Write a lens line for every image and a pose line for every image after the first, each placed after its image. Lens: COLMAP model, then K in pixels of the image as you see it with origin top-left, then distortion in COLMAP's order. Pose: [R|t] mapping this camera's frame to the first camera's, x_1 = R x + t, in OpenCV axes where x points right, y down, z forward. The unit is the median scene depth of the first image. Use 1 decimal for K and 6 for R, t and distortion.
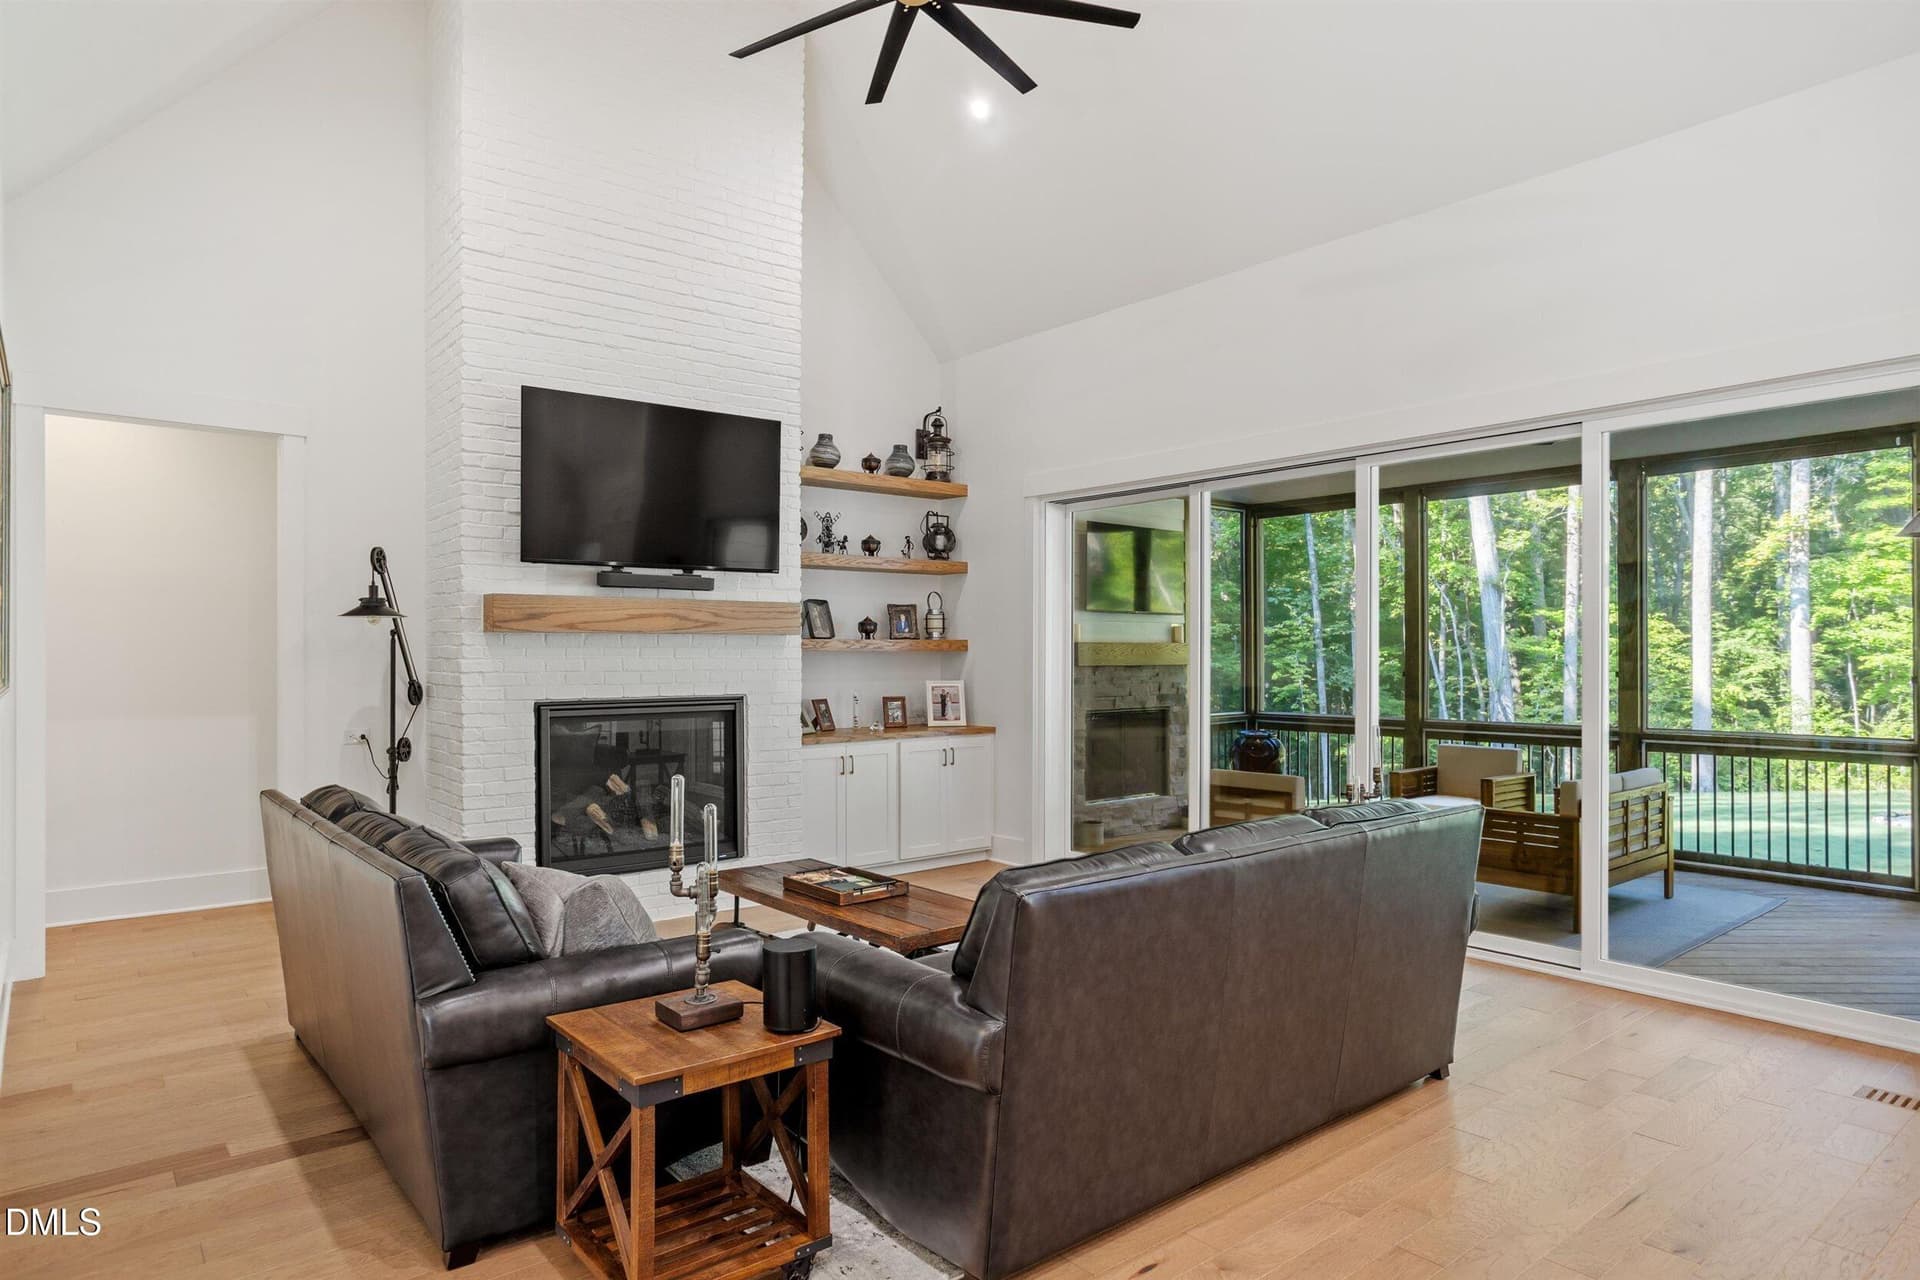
lens RADIAL K [[1104.3, 0, 960.0], [0, 1104.3, 640.0], [0, 0, 1]] dist [-0.002750, 0.000229]
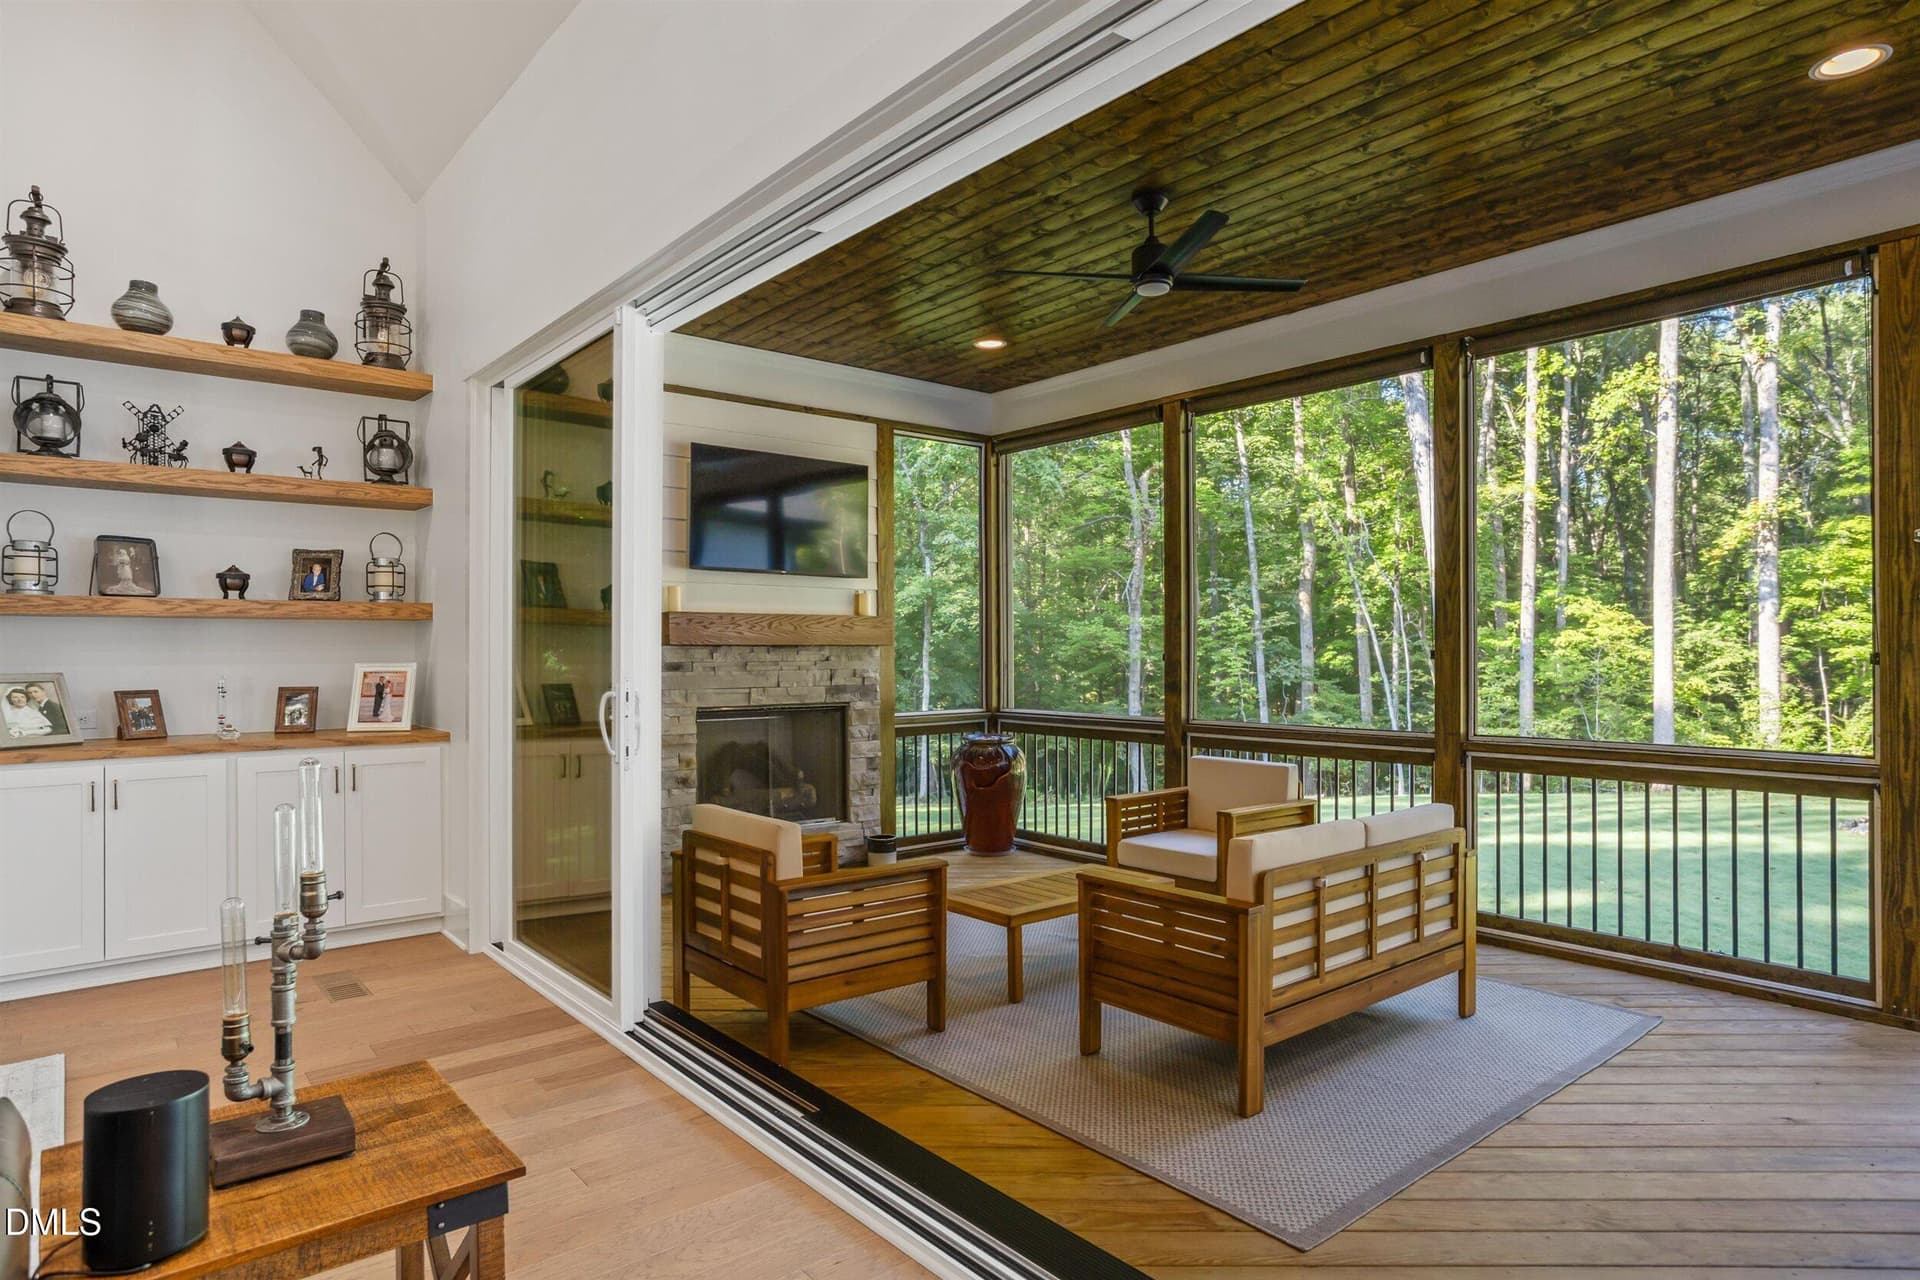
lens RADIAL K [[1008.0, 0, 960.0], [0, 1008.0, 640.0], [0, 0, 1]] dist [-0.014517, 0.000610]
pose [[0.999287, -0.001944, -0.037716, 0.089540], [0.001951, 0.999998, 0.000150, 0.005814], [0.037715, -0.000223, 0.999288, 0.101372]]
